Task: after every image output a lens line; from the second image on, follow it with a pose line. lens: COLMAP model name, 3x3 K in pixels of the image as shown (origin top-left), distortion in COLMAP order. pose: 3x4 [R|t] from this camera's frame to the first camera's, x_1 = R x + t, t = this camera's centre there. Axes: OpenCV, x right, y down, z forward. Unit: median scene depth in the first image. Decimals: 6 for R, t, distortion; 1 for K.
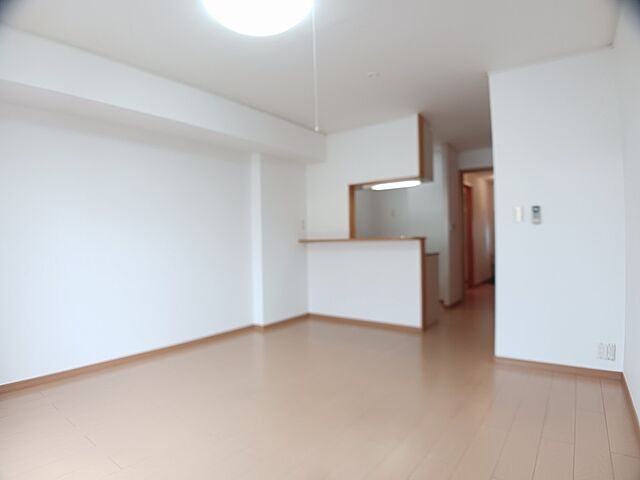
lens RADIAL K [[362.9, 0, 320.0], [0, 362.9, 240.0], [0, 0, 1]] dist [-0.000852, -0.000133]
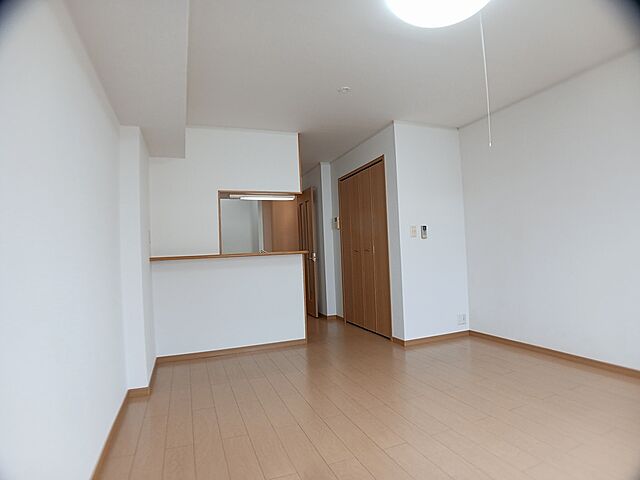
lens RADIAL K [[362.9, 0, 320.0], [0, 362.9, 240.0], [0, 0, 1]] dist [-0.000852, -0.000133]
pose [[0.552198, 0.004424, 0.833701, -0.556177], [0.030340, 0.999217, -0.025398, -0.010668], [-0.833160, 0.039319, 0.551632, 0.388906]]
